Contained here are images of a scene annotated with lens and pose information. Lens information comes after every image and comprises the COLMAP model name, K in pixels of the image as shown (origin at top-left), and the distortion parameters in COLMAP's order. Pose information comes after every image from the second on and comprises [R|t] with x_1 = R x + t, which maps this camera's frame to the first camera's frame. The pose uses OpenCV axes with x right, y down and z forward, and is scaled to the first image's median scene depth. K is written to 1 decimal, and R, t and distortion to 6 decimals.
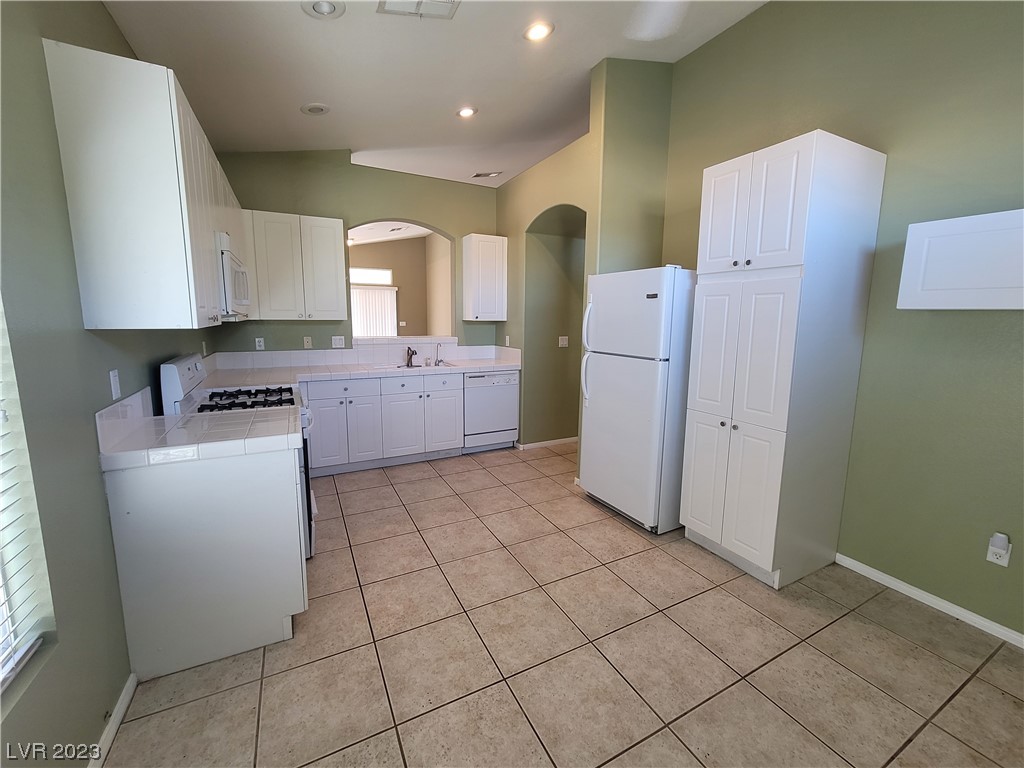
lens RADIAL K [[418.0, 0, 515.8], [0, 418.0, 377.6], [0, 0, 1]] dist [-0.006366, 0.001728]
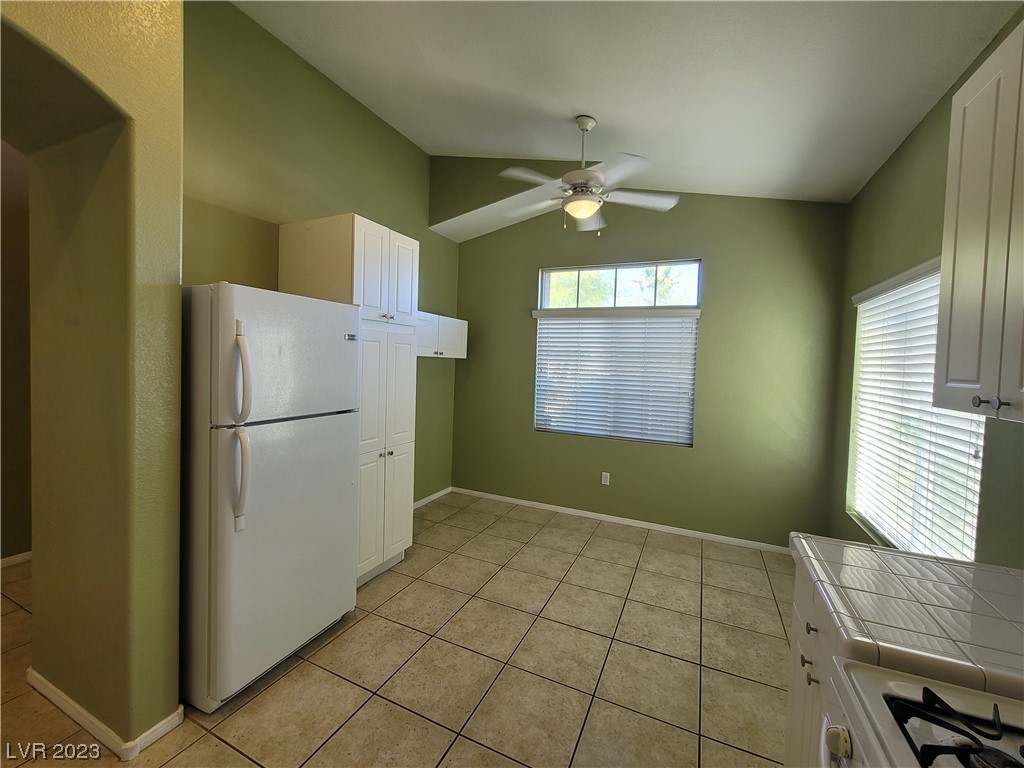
lens RADIAL K [[418.0, 0, 509.5], [0, 418.0, 375.1], [0, 0, 1]] dist [-0.006366, 0.001728]
pose [[-0.600897, -0.057767, 0.797237, -0.654368], [0.079644, 0.988095, 0.131626, -0.244400], [-0.795349, 0.142589, -0.589142, 1.494277]]
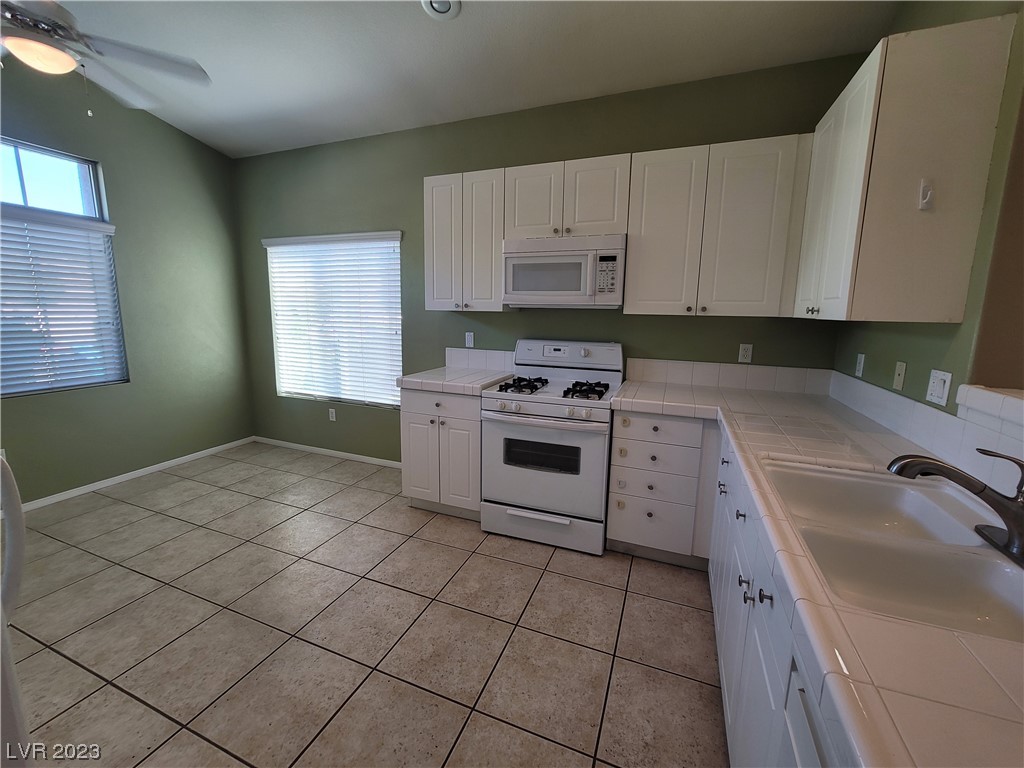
lens RADIAL K [[418.0, 0, 509.7], [0, 418.0, 378.7], [0, 0, 1]] dist [-0.006366, 0.001728]
pose [[-0.764508, 0.083719, -0.639155, 0.124487], [-0.120679, 0.955412, 0.269490, -0.269877], [0.633217, 0.283160, -0.720317, 1.938565]]
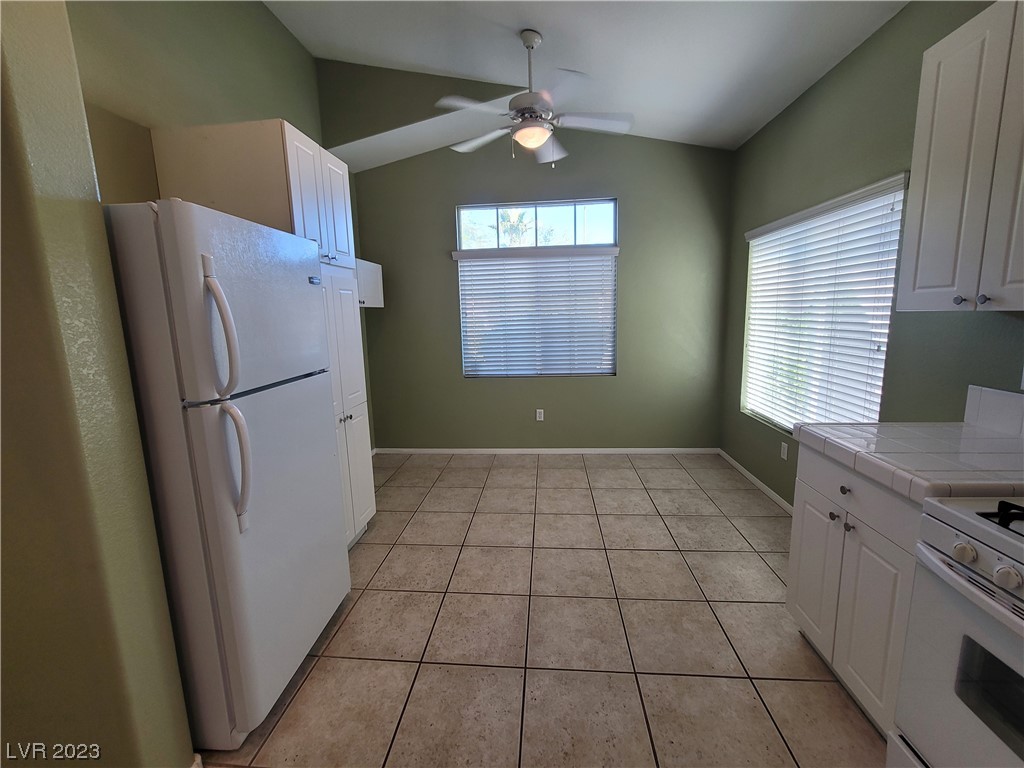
lens RADIAL K [[418.0, 0, 510.3], [0, 418.0, 374.9], [0, 0, 1]] dist [-0.006366, 0.001728]
pose [[-0.838381, -0.069991, 0.540573, -0.389518], [0.099441, 0.955441, 0.277929, -0.245162], [-0.535938, 0.286765, -0.794063, 1.688504]]
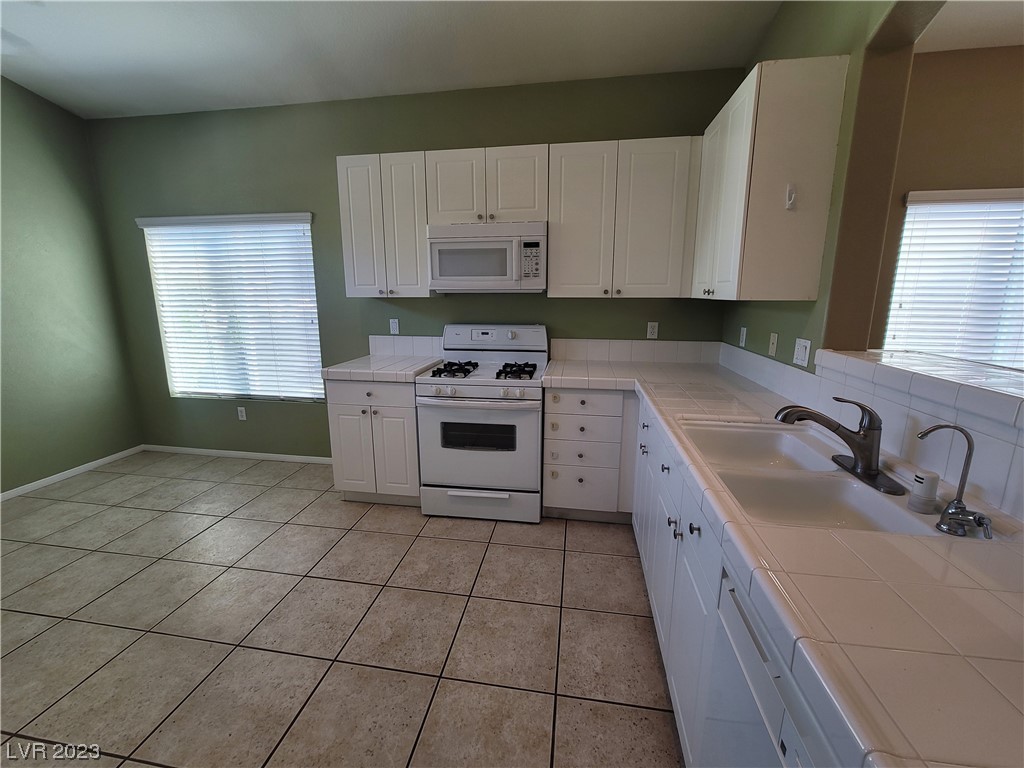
lens RADIAL K [[418.0, 0, 509.6], [0, 418.0, 379.2], [0, 0, 1]] dist [-0.006366, 0.001728]
pose [[-0.608502, 0.150283, -0.779192, 0.191591], [-0.125281, 0.951397, 0.281332, -0.270944], [0.783601, 0.268809, -0.560100, 1.921734]]
